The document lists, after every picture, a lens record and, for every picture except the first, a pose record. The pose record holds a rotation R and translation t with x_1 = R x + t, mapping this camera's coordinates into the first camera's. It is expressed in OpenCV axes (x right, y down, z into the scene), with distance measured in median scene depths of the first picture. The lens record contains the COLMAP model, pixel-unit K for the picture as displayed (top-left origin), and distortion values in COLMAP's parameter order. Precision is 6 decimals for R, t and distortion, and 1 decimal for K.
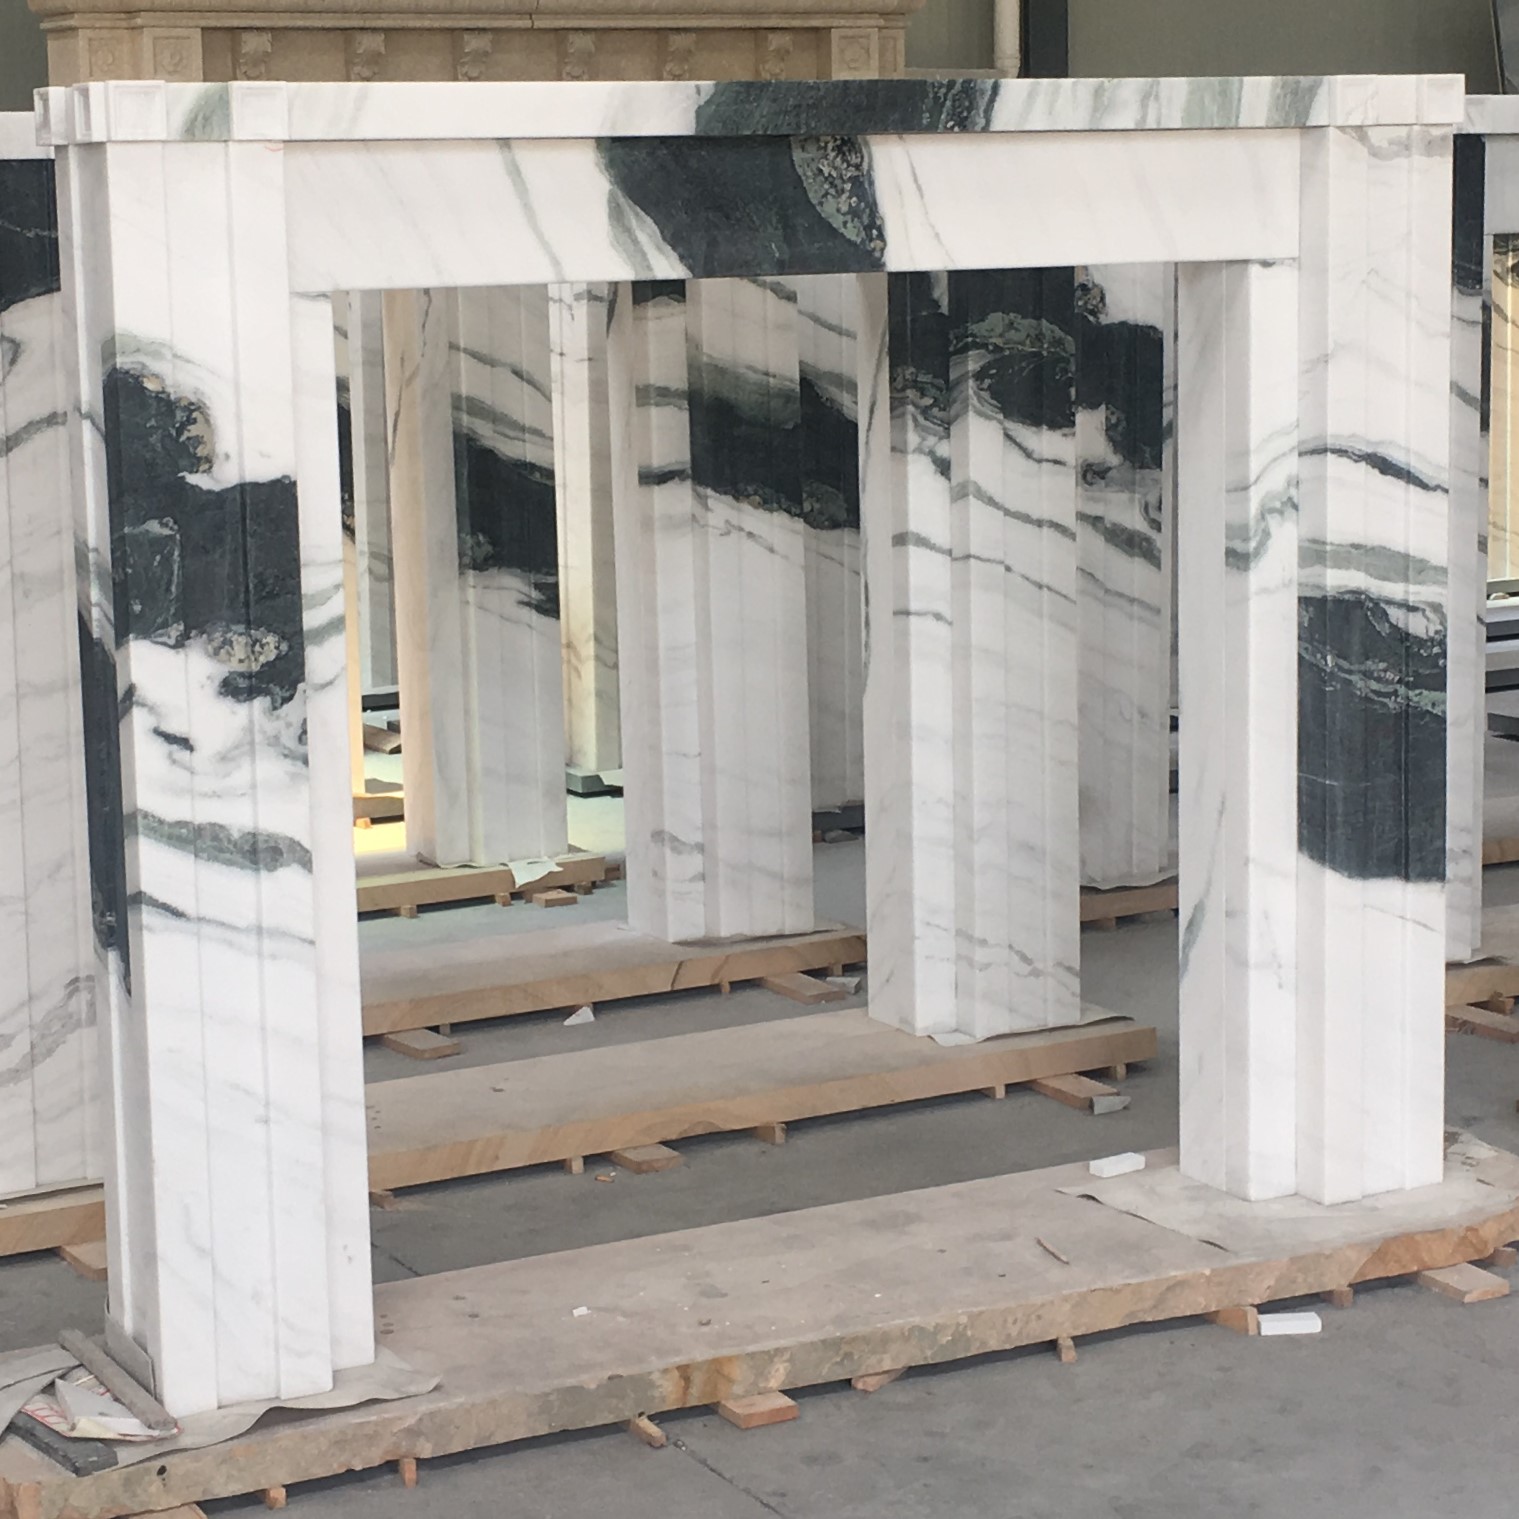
lens RADIAL K [[3592.3, 0, 759.7], [0, 3592.3, 758.5], [0, 0, 1]] dist [0.019159, 0.000000]
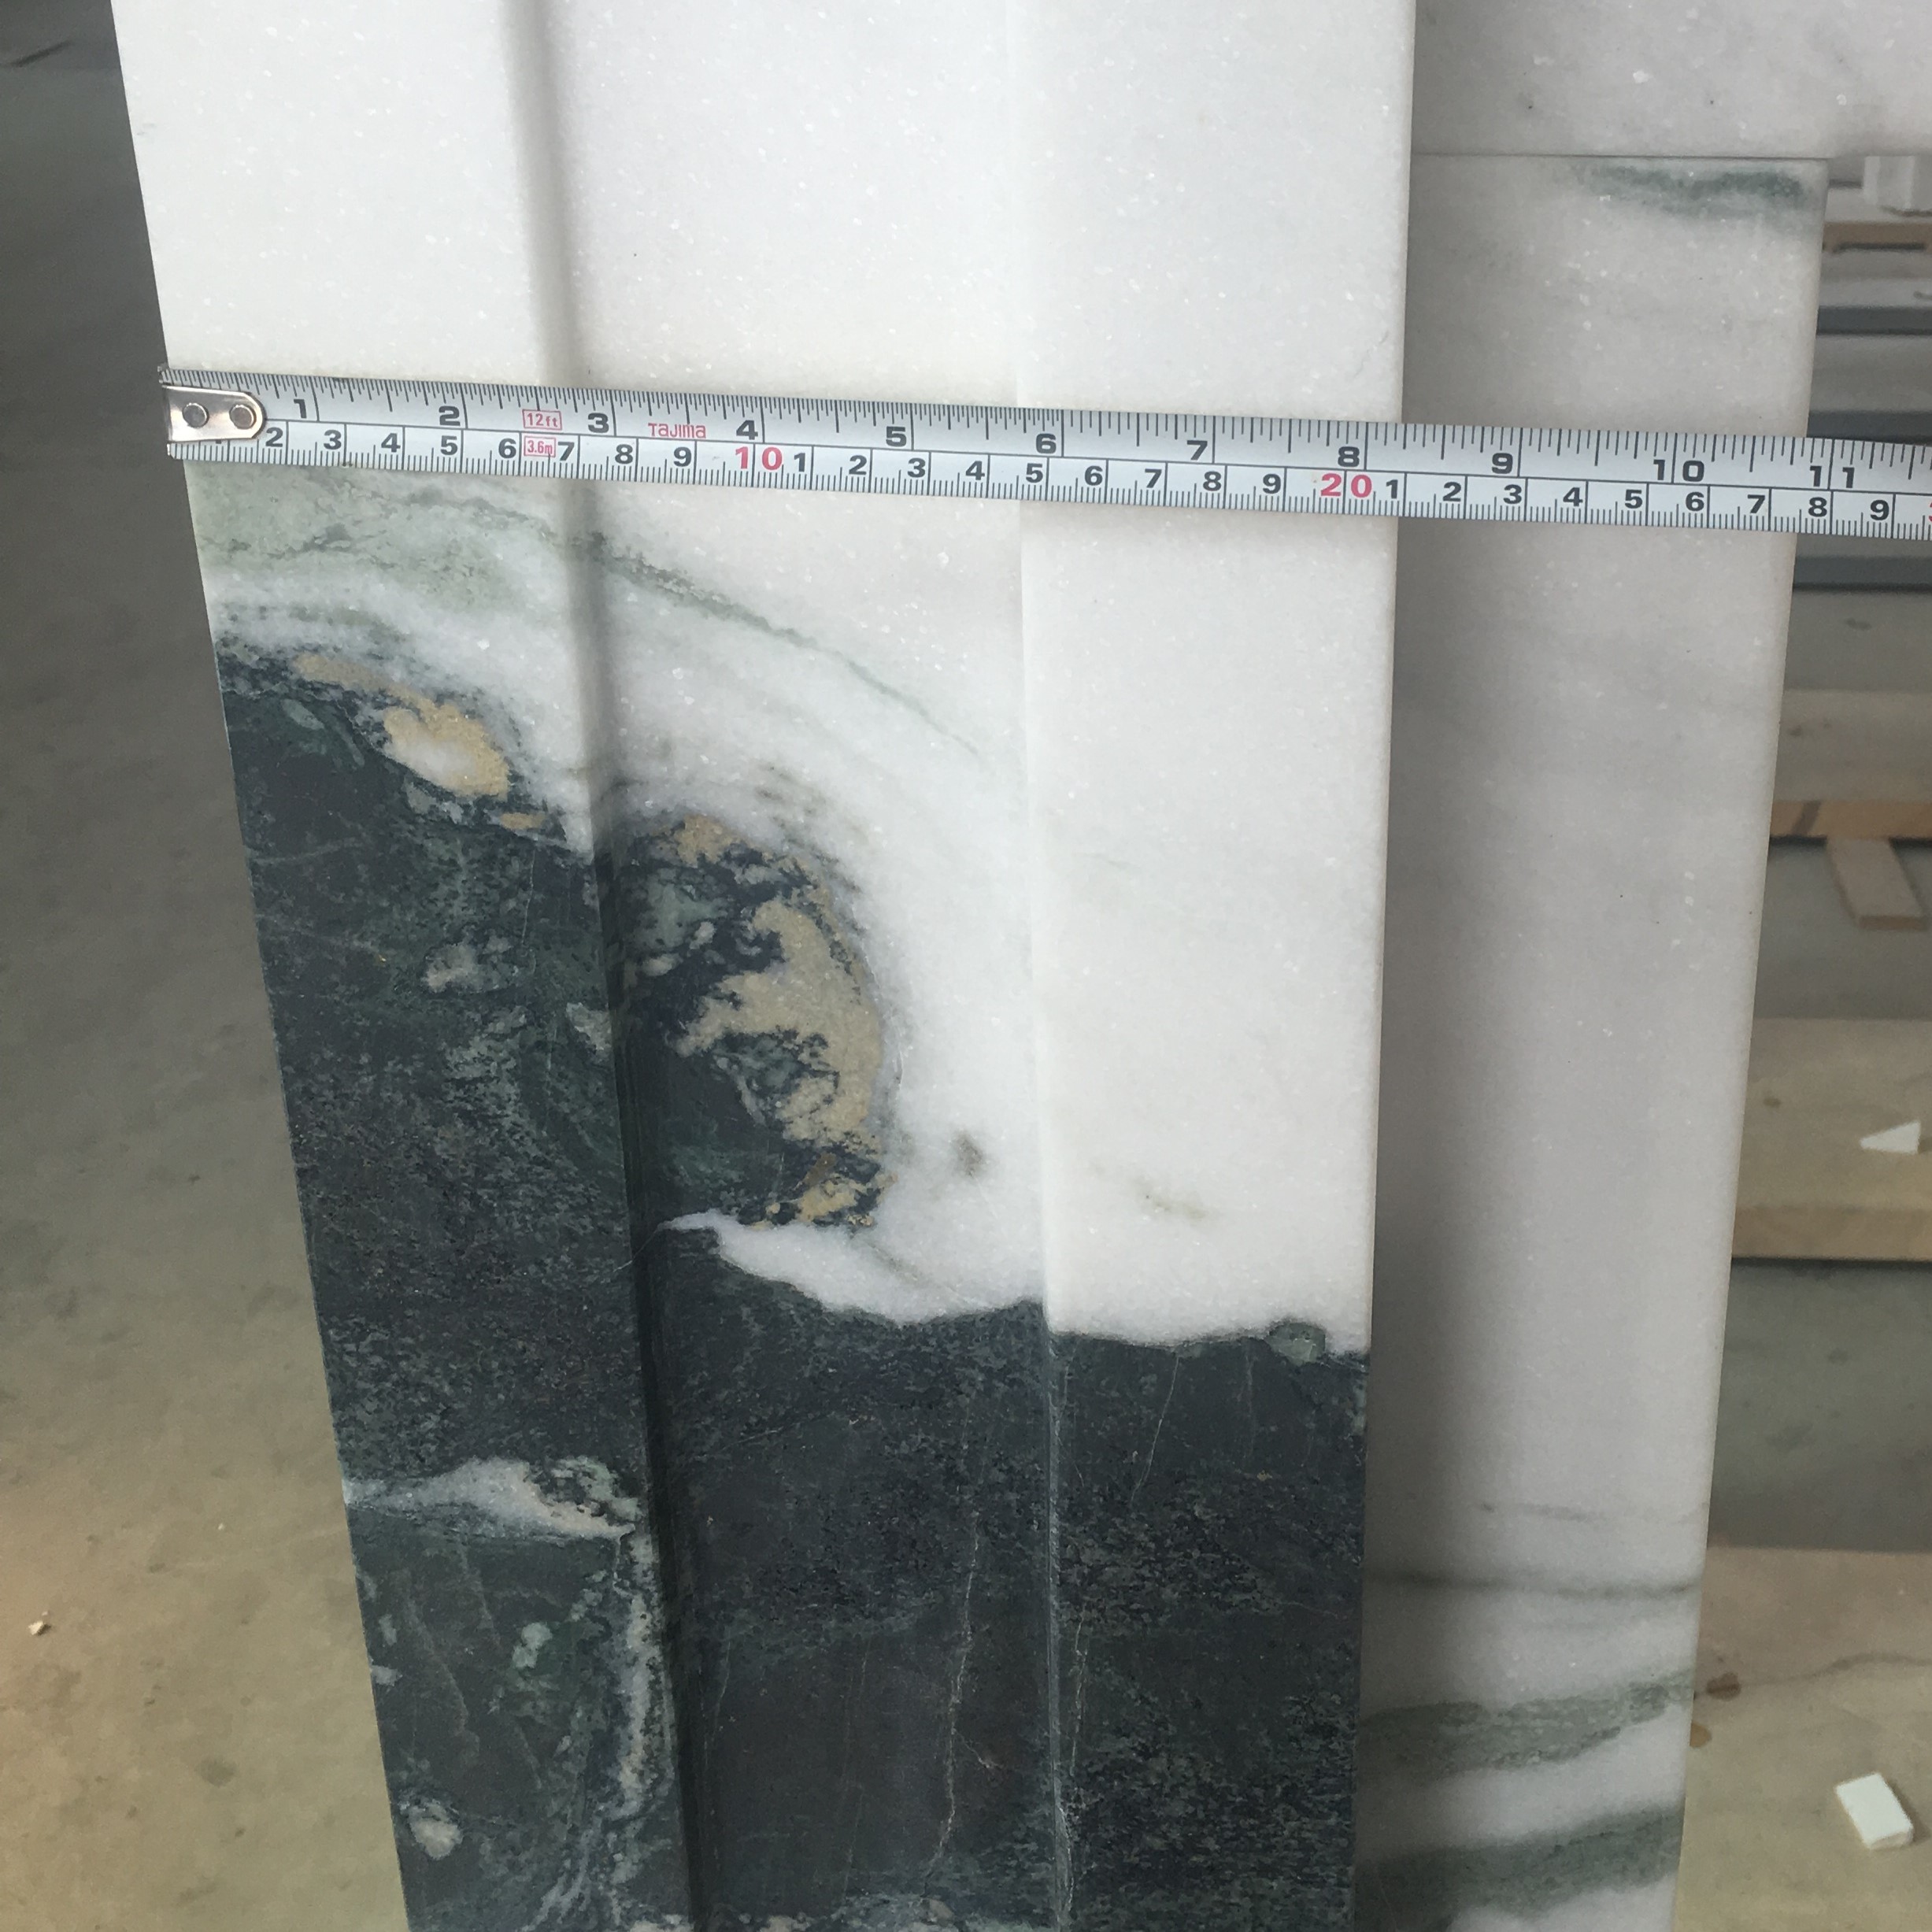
lens RADIAL K [[2970.4, 0, 968.8], [0, 2970.4, 968.1], [0, 0, 1]] dist [0.060323, 0.000000]
pose [[0.847970, 0.222199, -0.481222, -0.074452], [-0.095832, 0.957198, 0.273108, -0.116851], [0.521310, -0.185471, 0.832969, 0.793156]]
